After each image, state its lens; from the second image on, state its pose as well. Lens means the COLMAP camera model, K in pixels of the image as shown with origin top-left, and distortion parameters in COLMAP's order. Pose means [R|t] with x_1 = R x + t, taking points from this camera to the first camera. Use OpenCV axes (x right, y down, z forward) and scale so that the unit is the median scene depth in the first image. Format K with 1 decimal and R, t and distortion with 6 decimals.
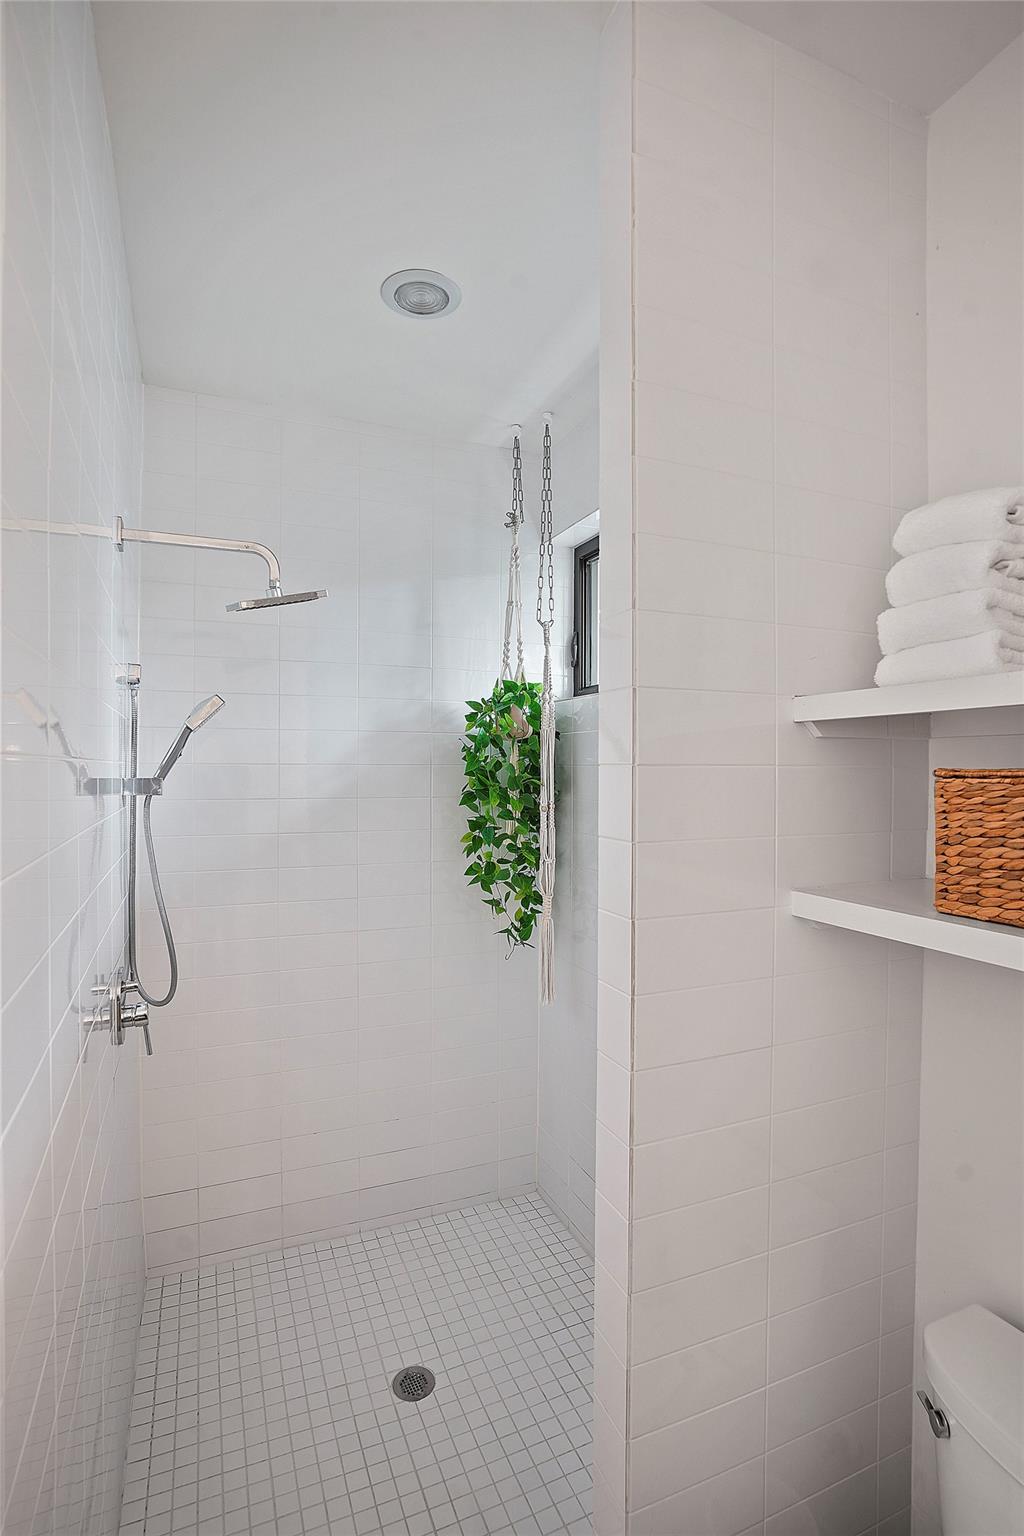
lens RADIAL K [[781.9, 0, 510.5], [0, 781.9, 768.1], [0, 0, 1]] dist [-0.018527, 0.003837]
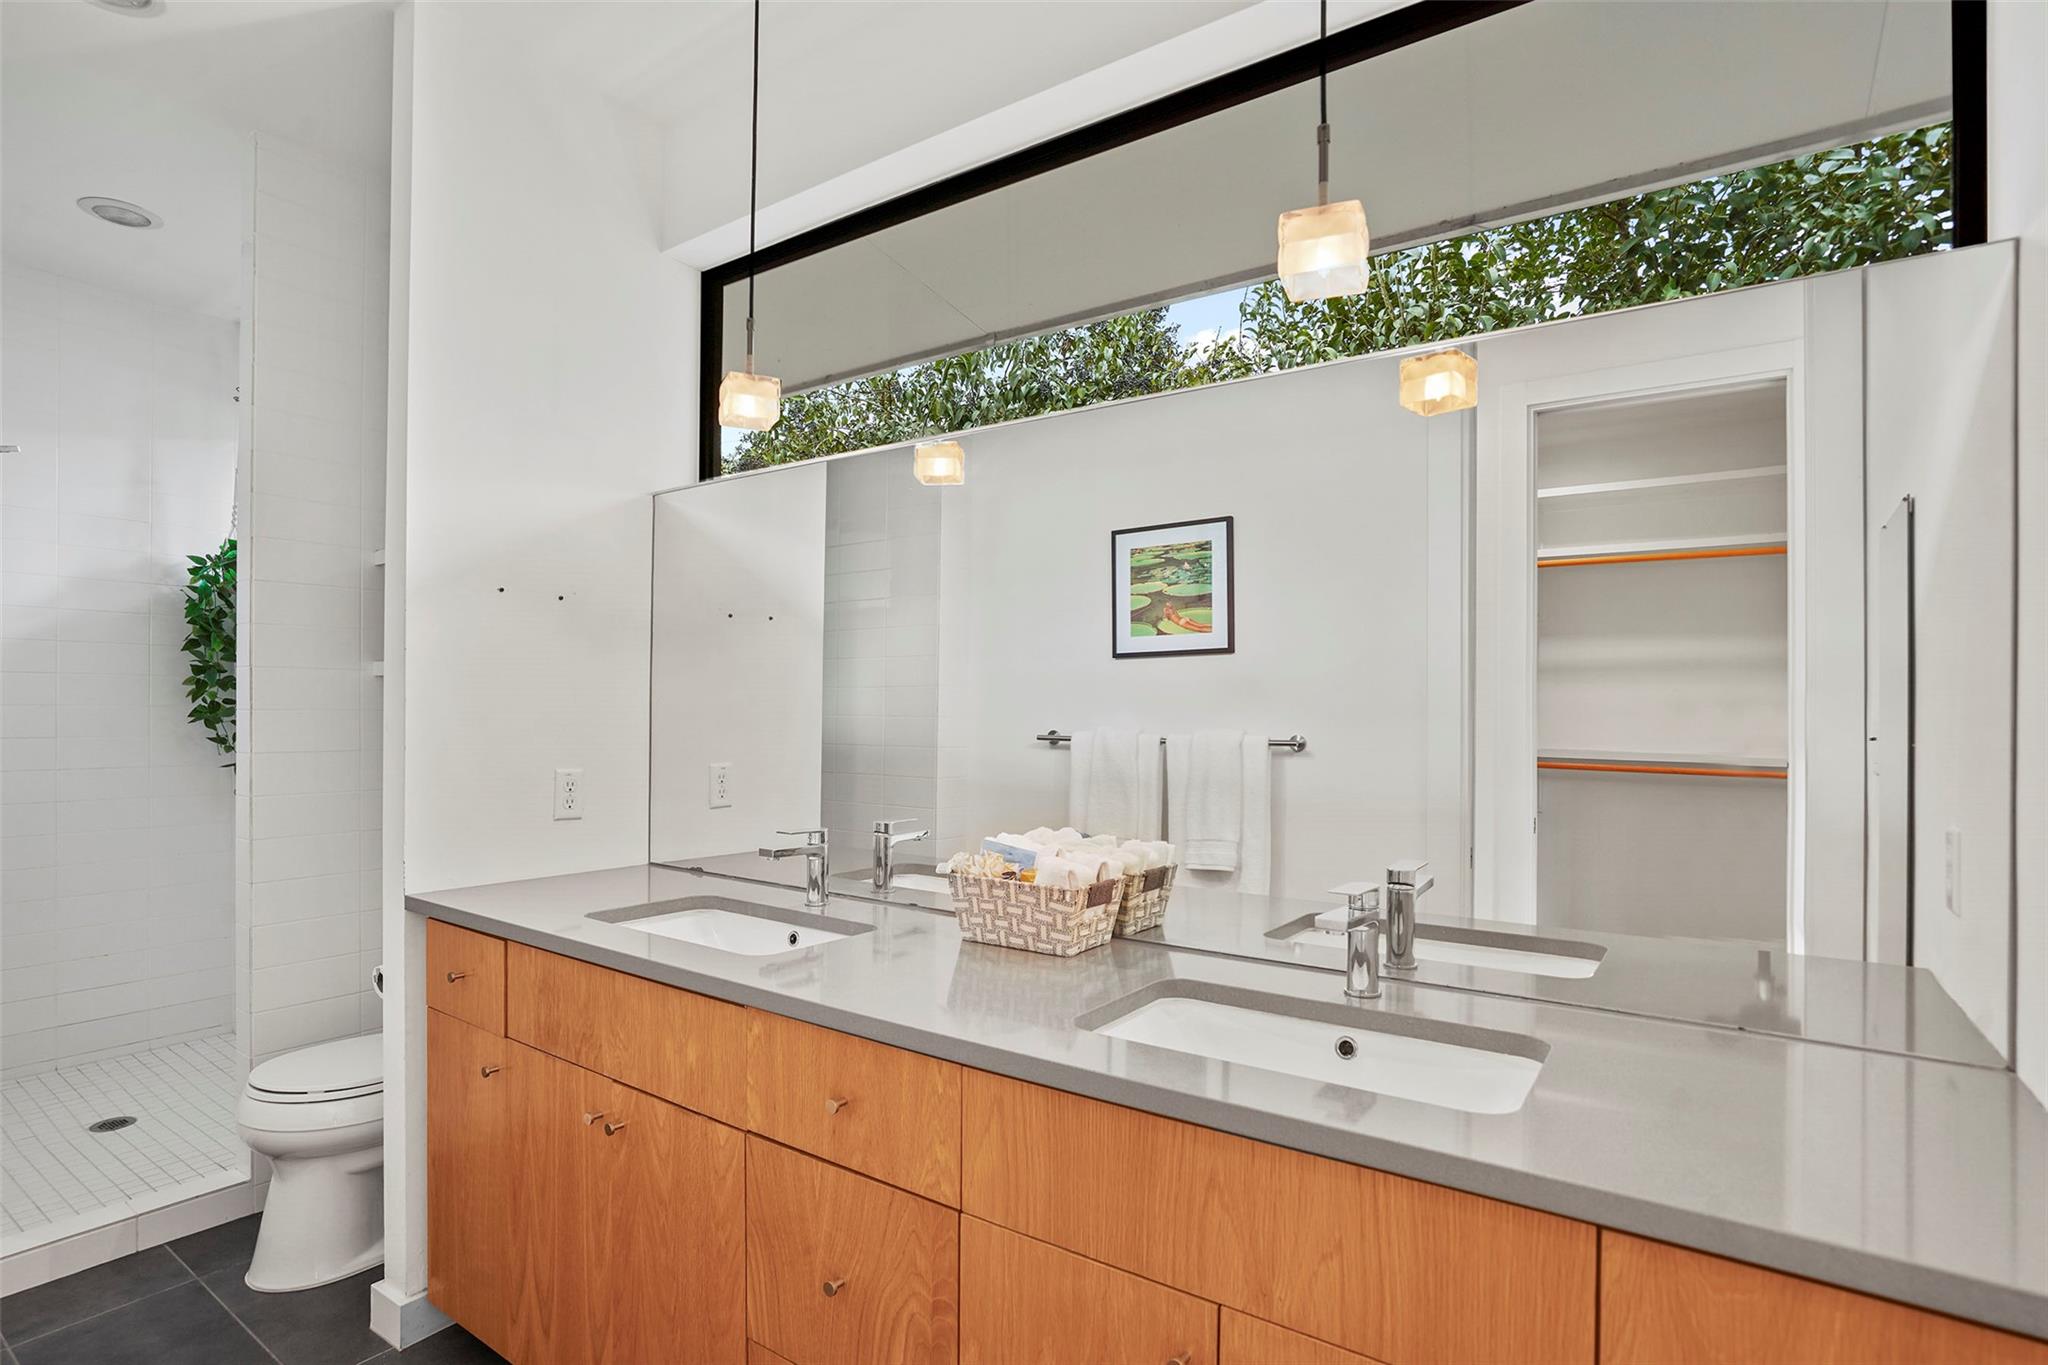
lens RADIAL K [[1042.6, 0, 1034.3], [0, 1042.6, 687.4], [0, 0, 1]] dist [-0.018527, 0.003837]
pose [[0.854569, 0.003404, 0.519326, 0.204487], [-0.001132, 0.999988, -0.004692, 0.103424], [-0.519336, 0.003422, 0.854563, -0.843455]]
